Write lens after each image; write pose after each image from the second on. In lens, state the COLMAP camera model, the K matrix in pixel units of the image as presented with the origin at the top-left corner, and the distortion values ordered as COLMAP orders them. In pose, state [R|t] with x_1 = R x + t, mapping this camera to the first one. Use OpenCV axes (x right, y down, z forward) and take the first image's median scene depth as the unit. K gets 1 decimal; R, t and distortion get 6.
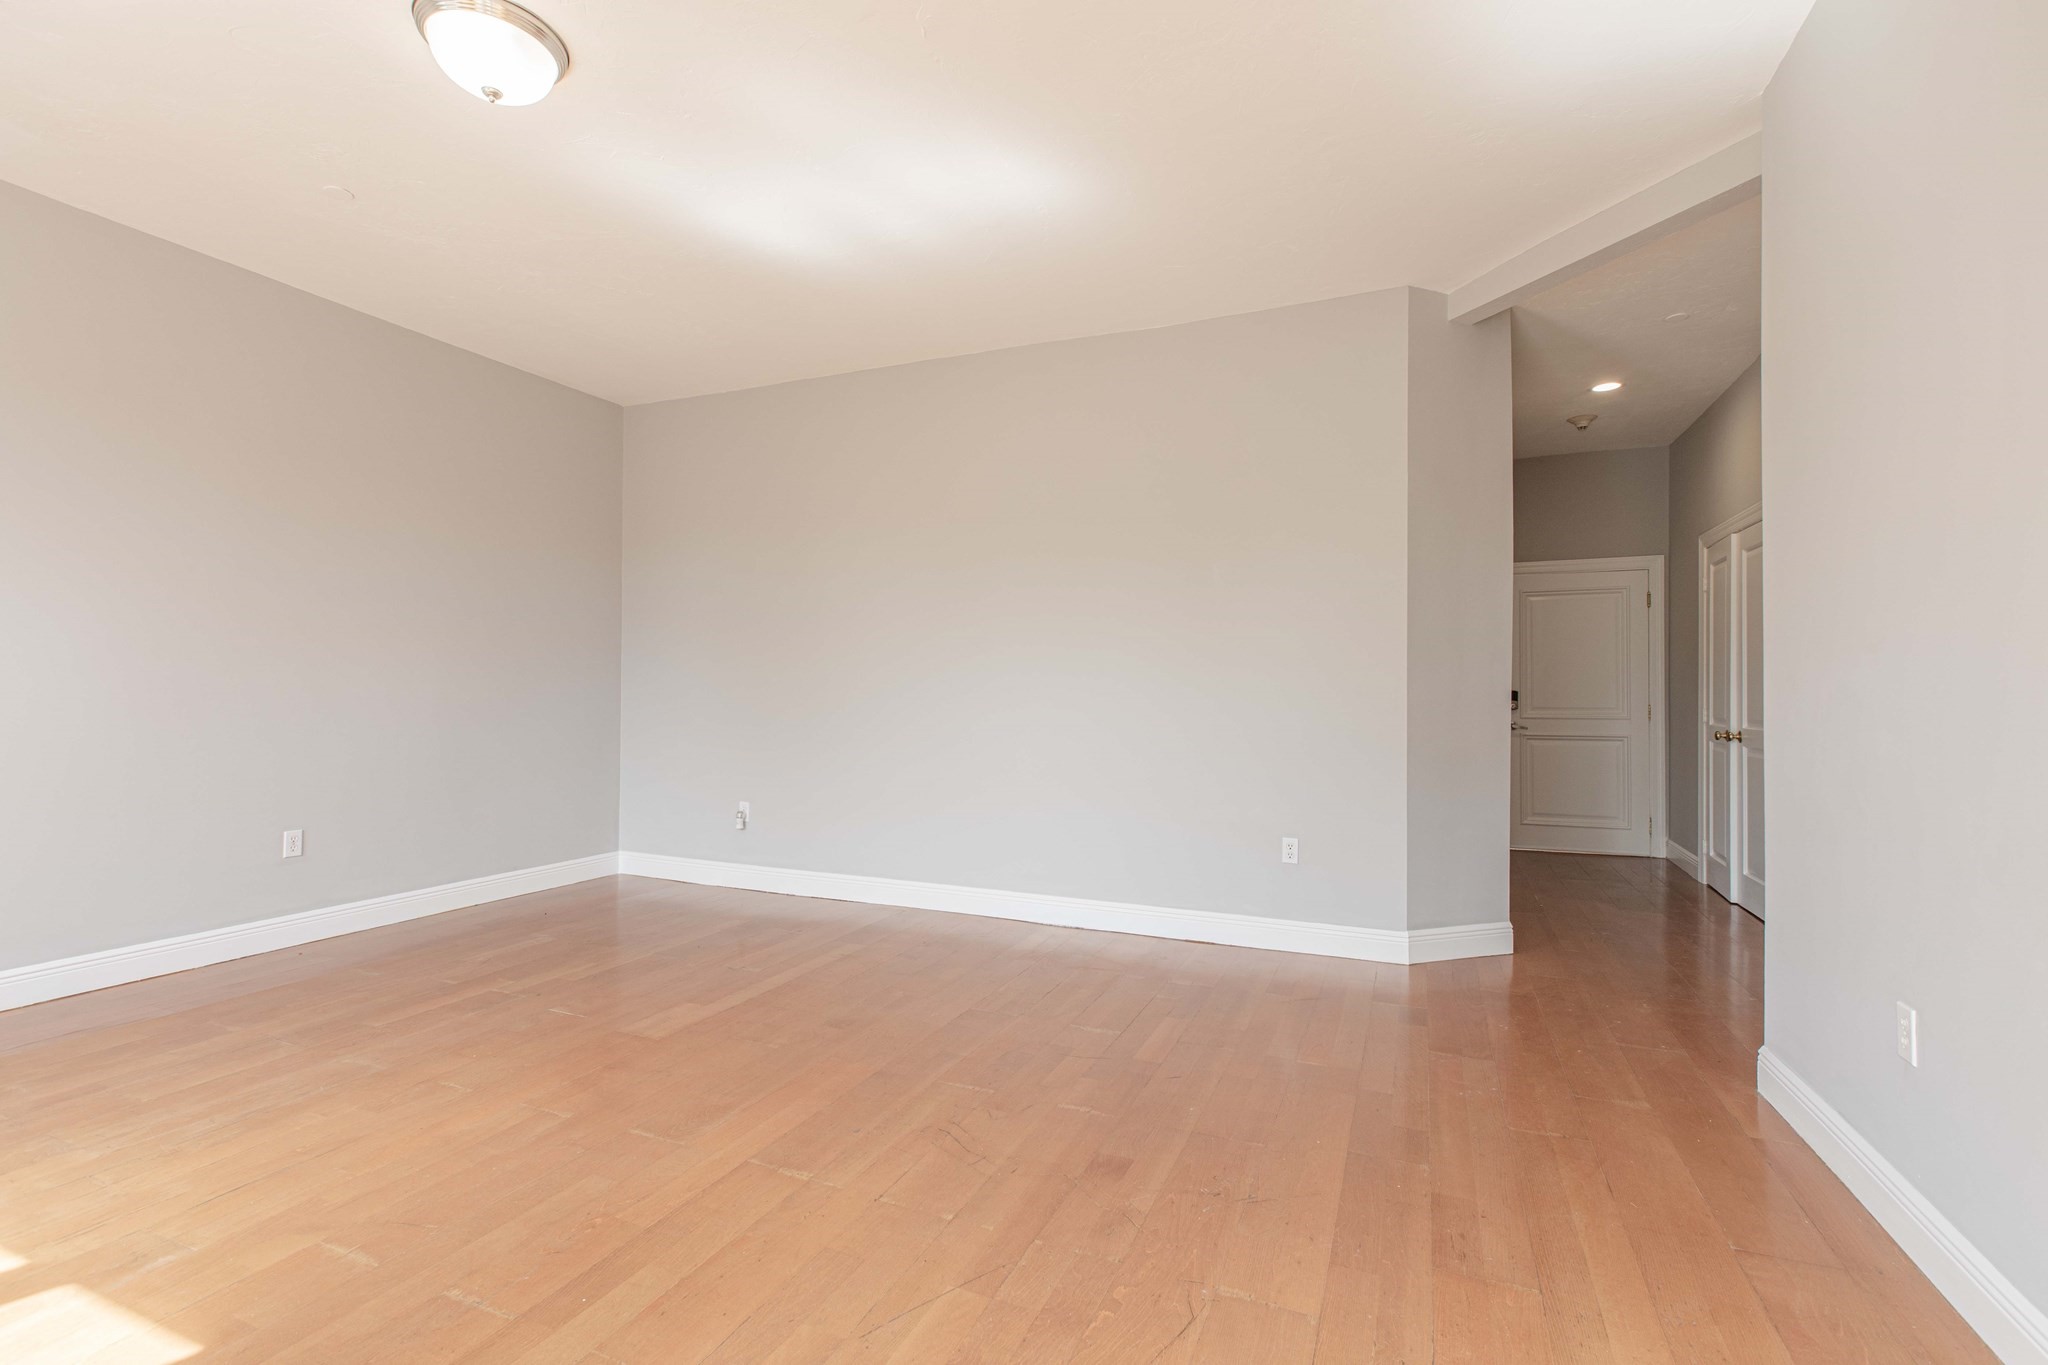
lens RADIAL K [[932.0, 0, 998.6], [0, 932.0, 701.9], [0, 0, 1]] dist [0.003395, -0.001670]
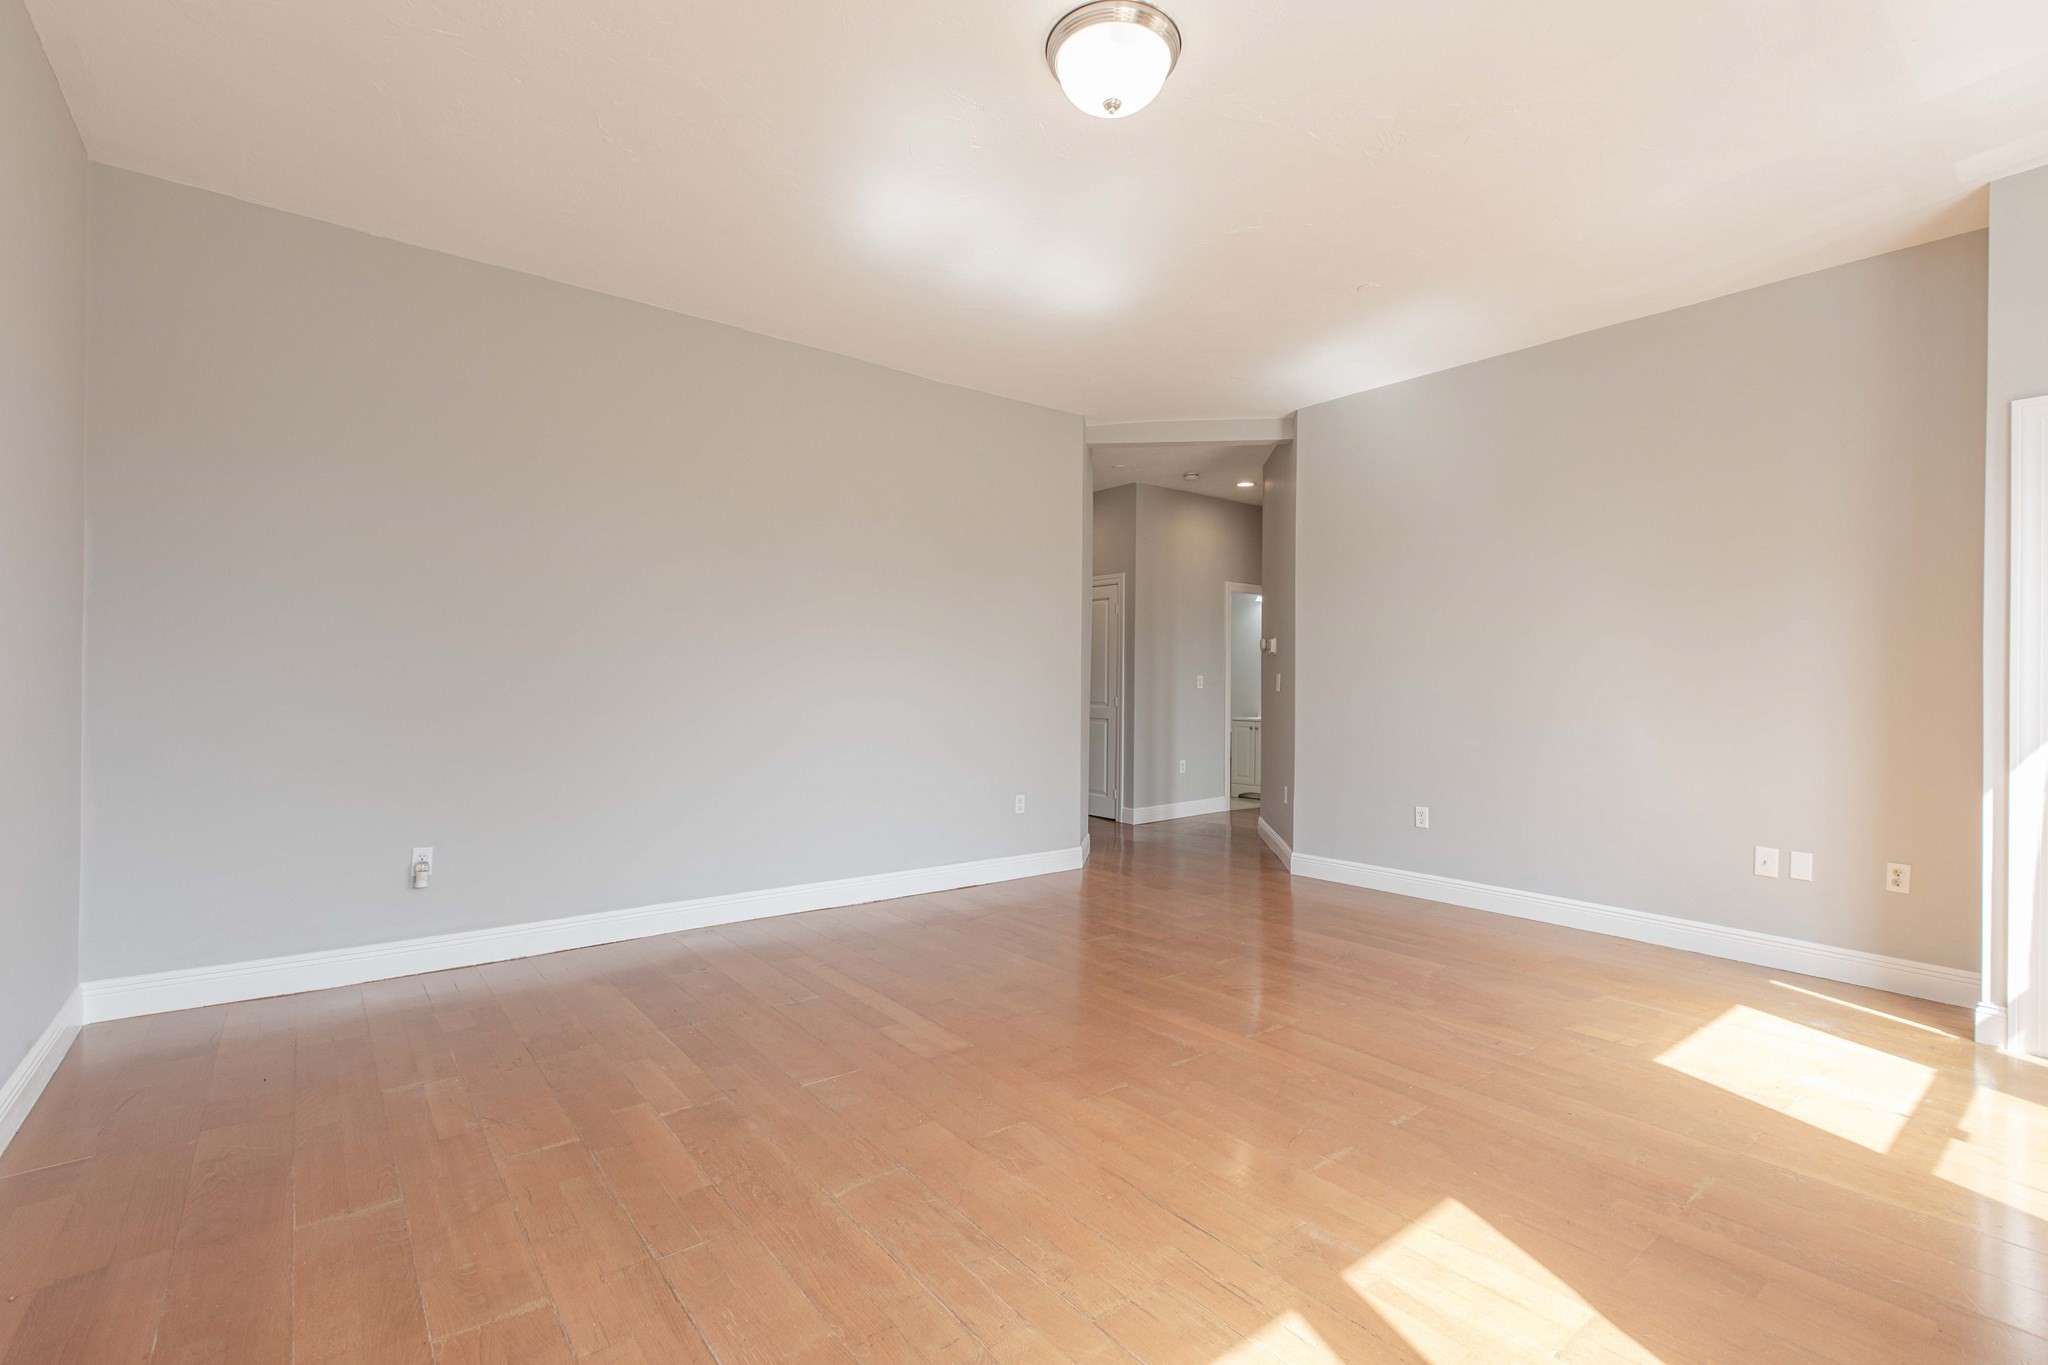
lens RADIAL K [[932.0, 0, 1017.1], [0, 932.0, 690.4], [0, 0, 1]] dist [0.003395, -0.001670]
pose [[0.456841, -0.007276, 0.889519, -1.184849], [0.003032, 0.999973, 0.006623, -0.025915], [-0.889543, -0.000328, 0.456851, 0.478937]]
